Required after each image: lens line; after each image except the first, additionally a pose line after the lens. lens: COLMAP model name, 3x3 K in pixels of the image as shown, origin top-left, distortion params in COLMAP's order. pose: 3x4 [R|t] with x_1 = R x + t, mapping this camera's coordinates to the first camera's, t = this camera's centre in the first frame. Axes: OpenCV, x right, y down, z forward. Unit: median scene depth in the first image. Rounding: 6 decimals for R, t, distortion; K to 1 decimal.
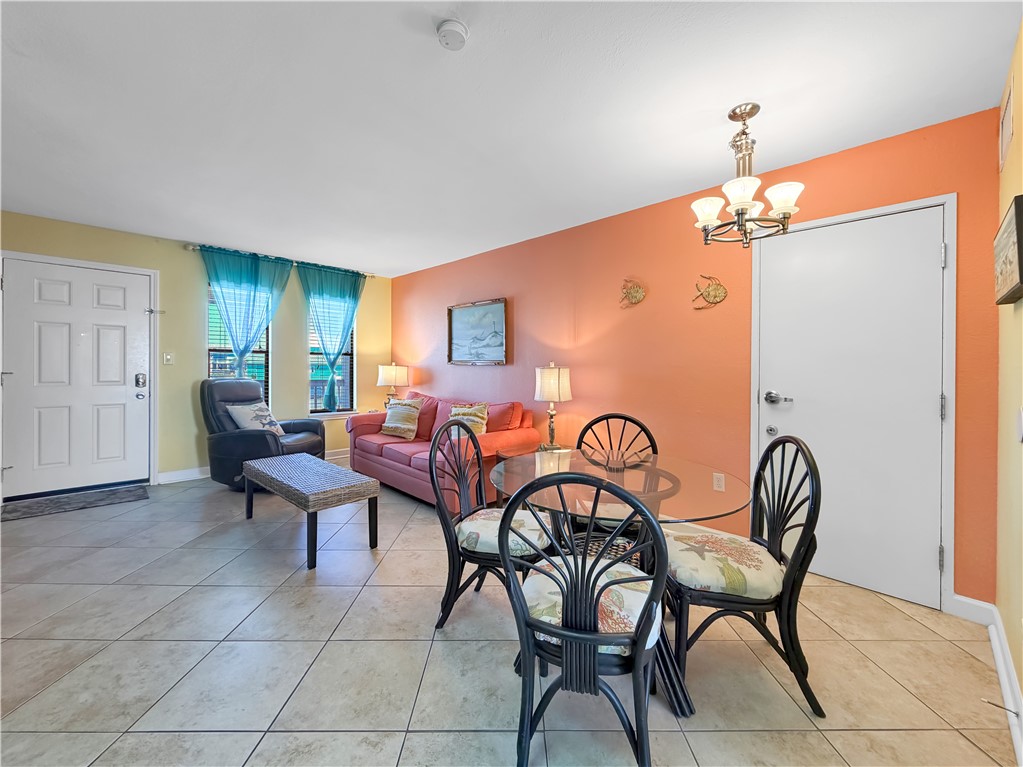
lens RADIAL K [[420.5, 0, 518.0], [0, 420.5, 365.7], [0, 0, 1]] dist [0.001488, 0.000164]
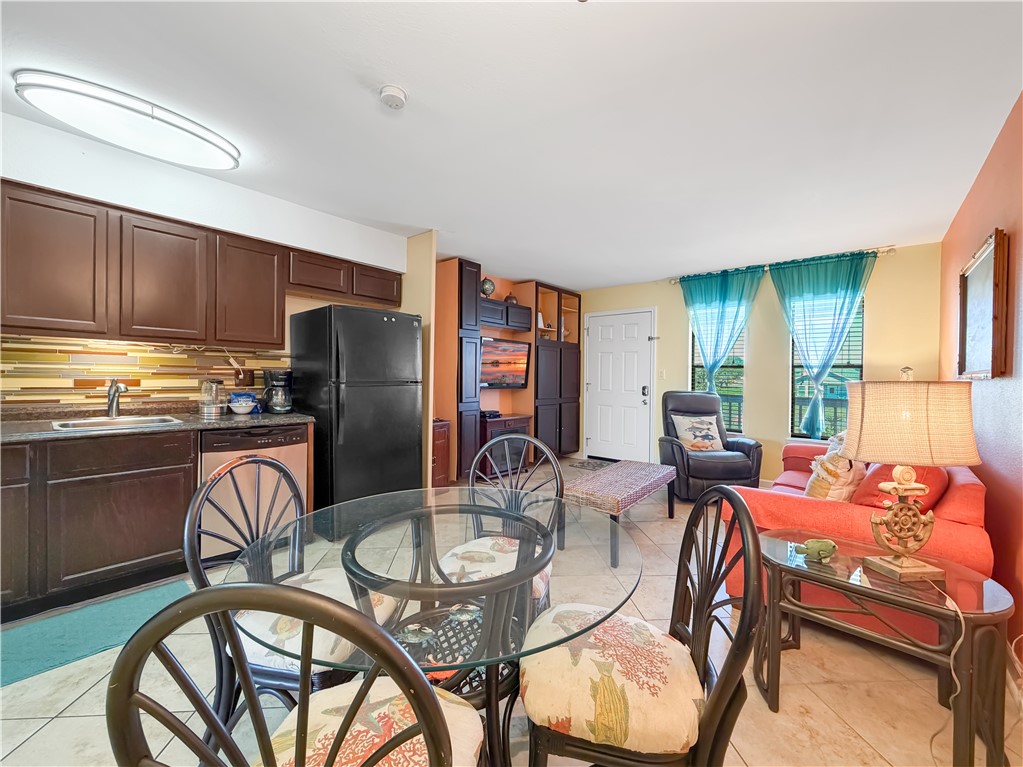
lens RADIAL K [[412.9, 0, 510.8], [0, 412.9, 391.2], [0, 0, 1]] dist [0.001344, 0.000041]
pose [[0.073646, 0.028674, -0.996872, 0.369236], [-0.010694, 0.999552, 0.027961, 0.003562], [0.997227, 0.008601, 0.073919, 0.451026]]
